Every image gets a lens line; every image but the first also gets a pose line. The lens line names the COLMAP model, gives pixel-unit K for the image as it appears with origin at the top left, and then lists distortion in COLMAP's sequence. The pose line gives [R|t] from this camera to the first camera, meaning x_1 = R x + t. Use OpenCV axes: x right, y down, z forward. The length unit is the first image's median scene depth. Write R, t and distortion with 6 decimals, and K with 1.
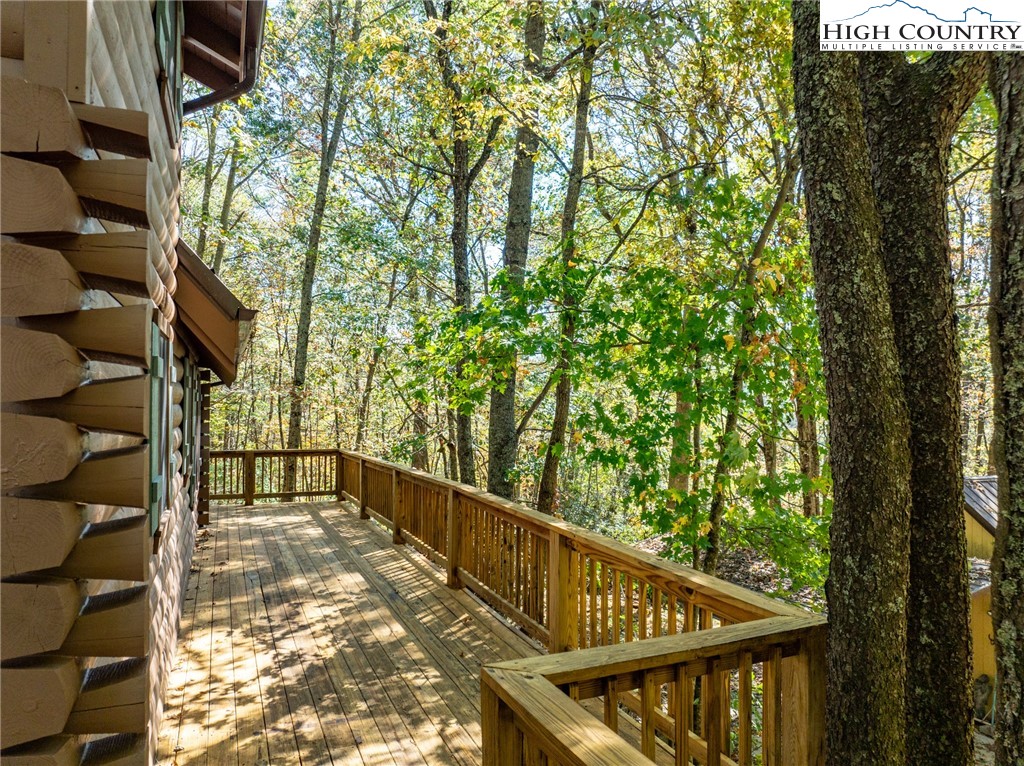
lens RADIAL K [[721.3, 0, 512.0], [0, 721.3, 383.0], [0, 0, 1]] dist [-0.034638, -0.005872]
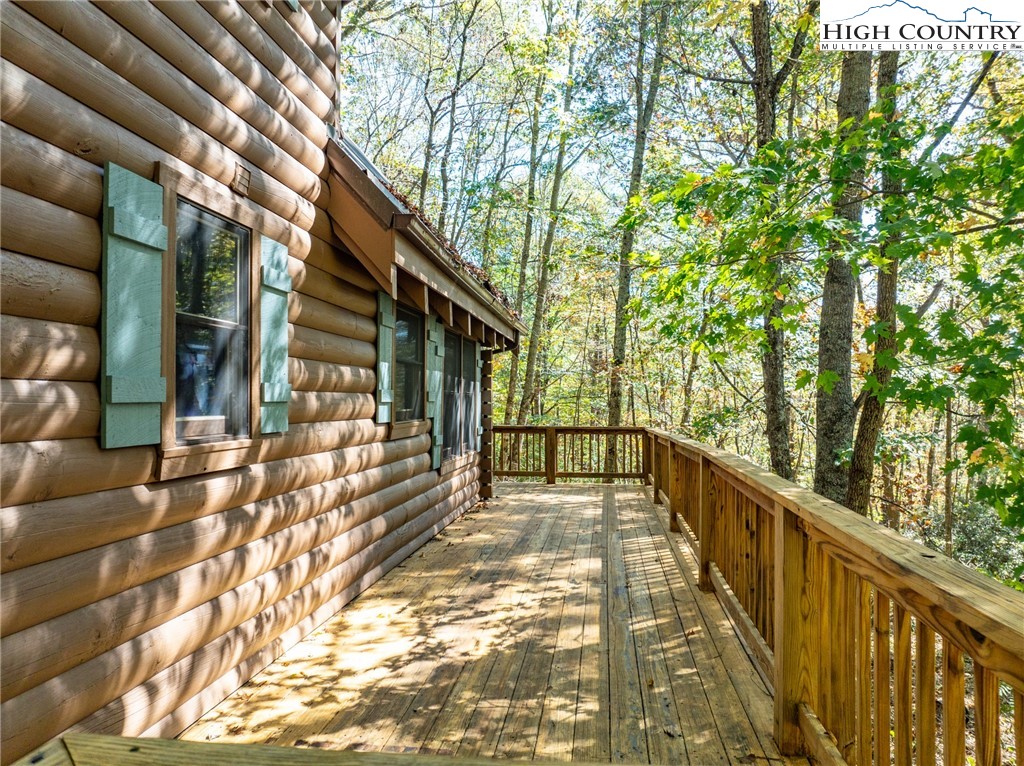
lens RADIAL K [[721.3, 0, 512.0], [0, 721.3, 383.0], [0, 0, 1]] dist [-0.034638, -0.005872]
pose [[0.871989, -0.019751, -0.489127, 0.129080], [0.019354, 0.999795, -0.005868, 0.091442], [0.489143, -0.004350, 0.872193, 0.325338]]
